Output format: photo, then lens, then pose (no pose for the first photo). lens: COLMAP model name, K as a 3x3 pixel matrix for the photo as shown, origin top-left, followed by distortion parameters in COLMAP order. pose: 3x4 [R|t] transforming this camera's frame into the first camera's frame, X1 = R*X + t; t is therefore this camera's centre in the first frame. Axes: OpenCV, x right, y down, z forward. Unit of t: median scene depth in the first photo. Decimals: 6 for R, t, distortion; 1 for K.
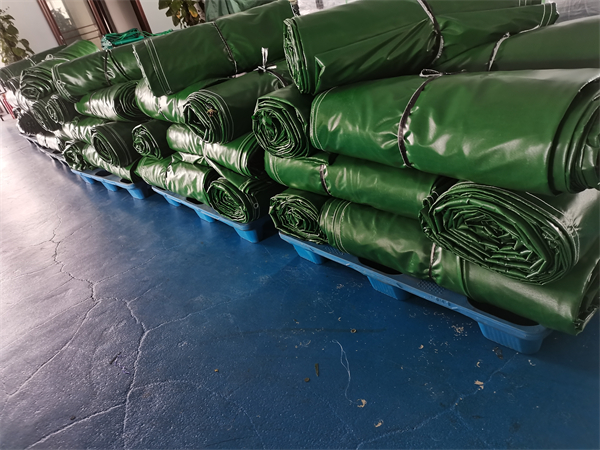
lens RADIAL K [[454.1, 0, 300.6], [0, 454.1, 224.0], [0, 0, 1]] dist [0.055383, 0.000546]
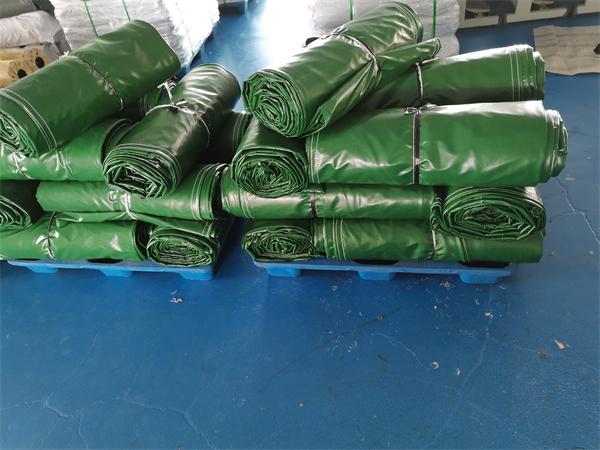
lens RADIAL K [[454.1, 0, 300.4], [0, 454.1, 225.7], [0, 0, 1]] dist [0.055383, 0.000546]
pose [[0.785206, -0.319706, 0.530320, -0.641324], [0.265824, 0.947515, 0.177630, -0.285850], [-0.559276, 0.001496, 0.828980, 0.096472]]
